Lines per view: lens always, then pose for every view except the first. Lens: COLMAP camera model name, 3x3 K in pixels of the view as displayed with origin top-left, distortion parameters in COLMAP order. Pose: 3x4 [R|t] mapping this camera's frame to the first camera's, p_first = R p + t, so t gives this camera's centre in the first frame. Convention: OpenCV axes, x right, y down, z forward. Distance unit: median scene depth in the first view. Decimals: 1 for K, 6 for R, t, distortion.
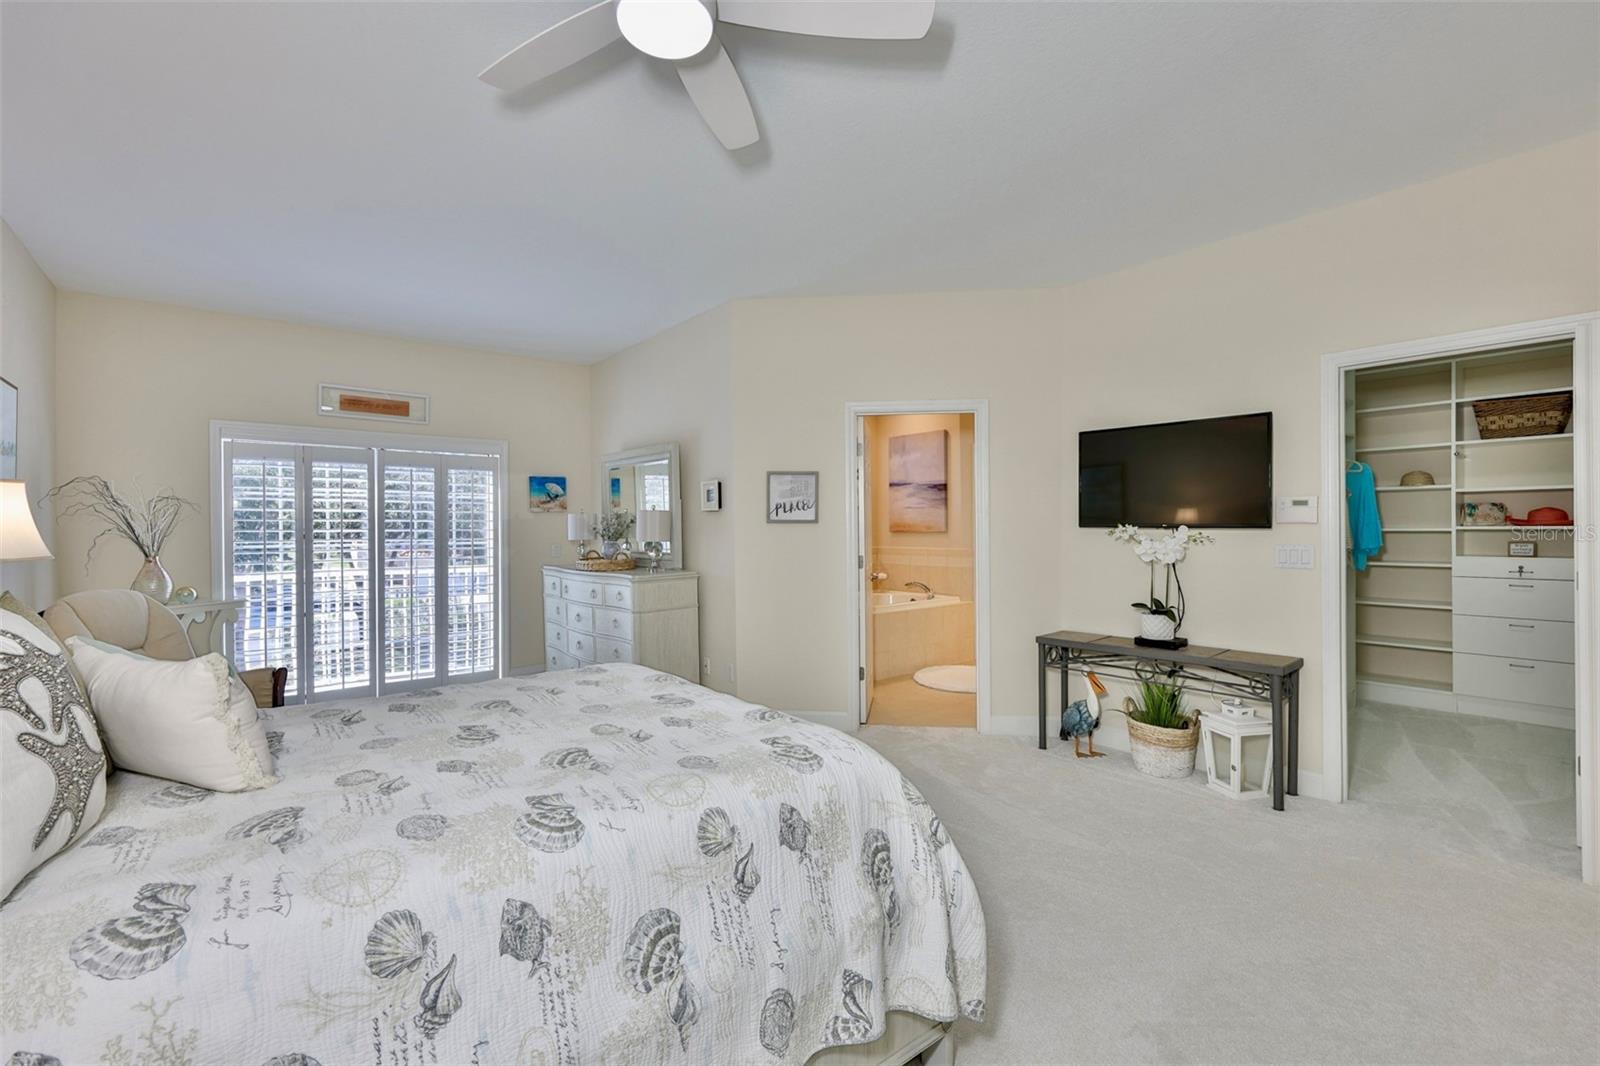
lens RADIAL K [[680.9, 0, 798.1], [0, 680.9, 530.6], [0, 0, 1]] dist [0.001242, -0.001090]
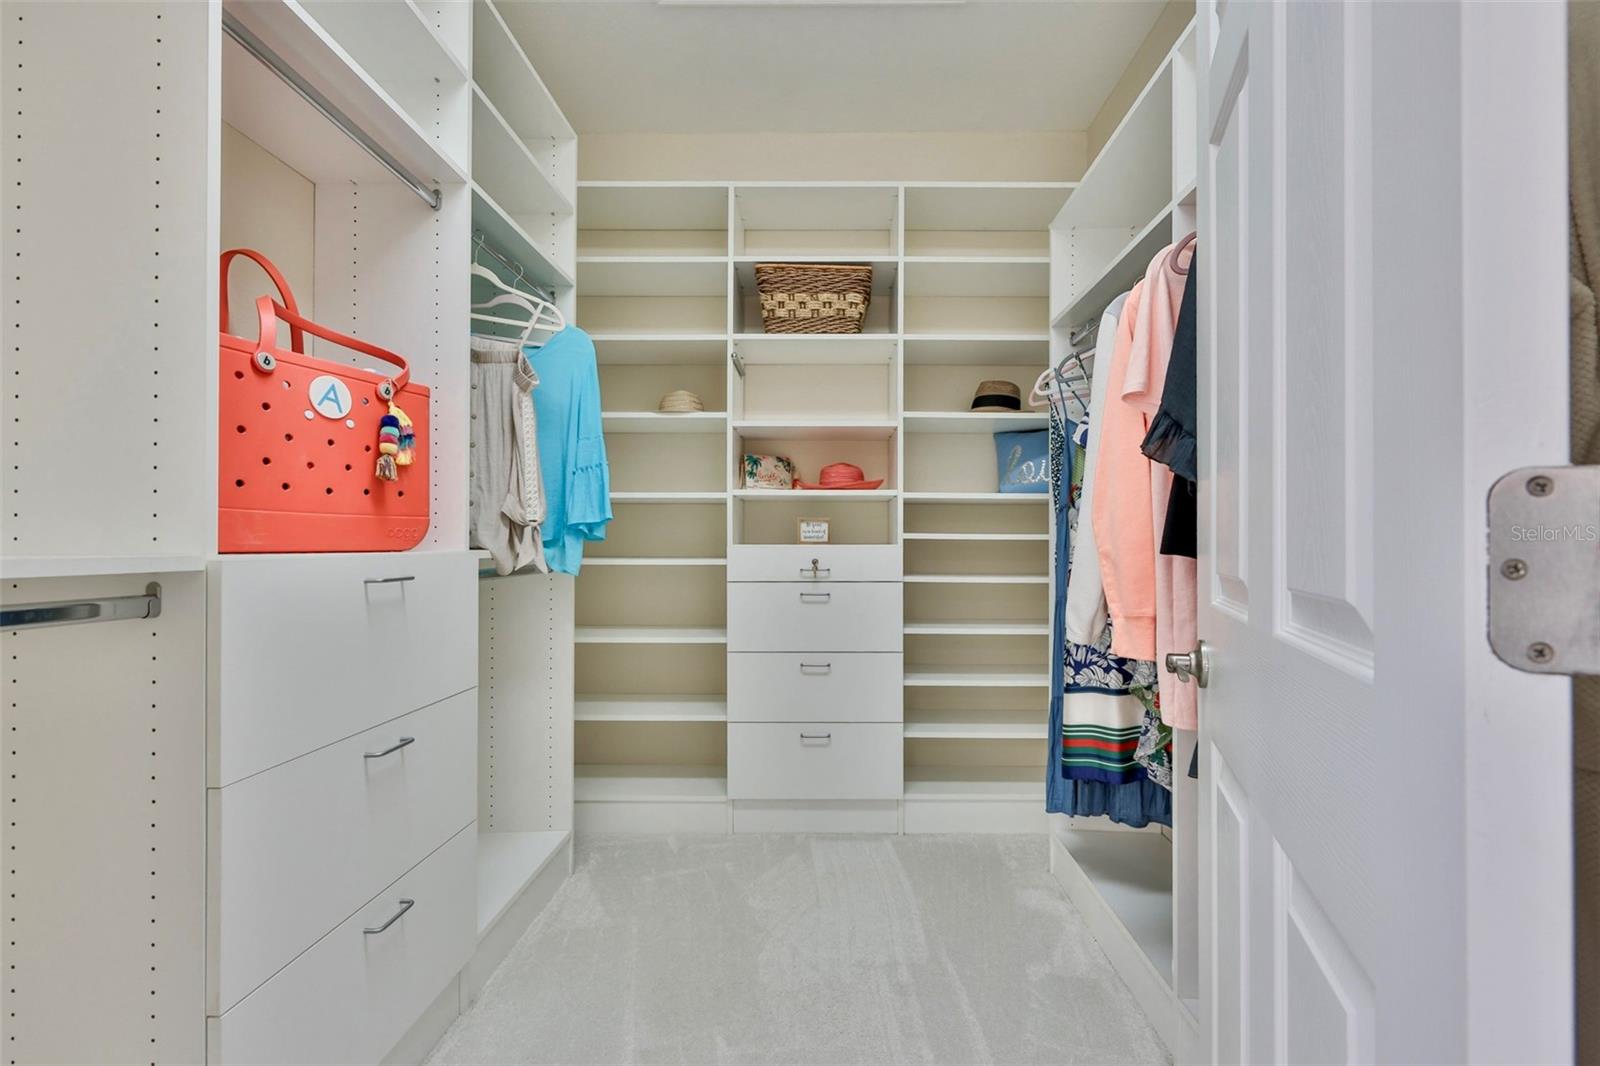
lens RADIAL K [[680.9, 0, 805.6], [0, 680.9, 532.7], [0, 0, 1]] dist [0.001242, -0.001090]
pose [[0.649985, 0.006756, 0.759917, 0.613634], [-0.002711, 0.999975, -0.006572, 0.032673], [-0.759942, 0.002212, 0.649987, 0.625882]]
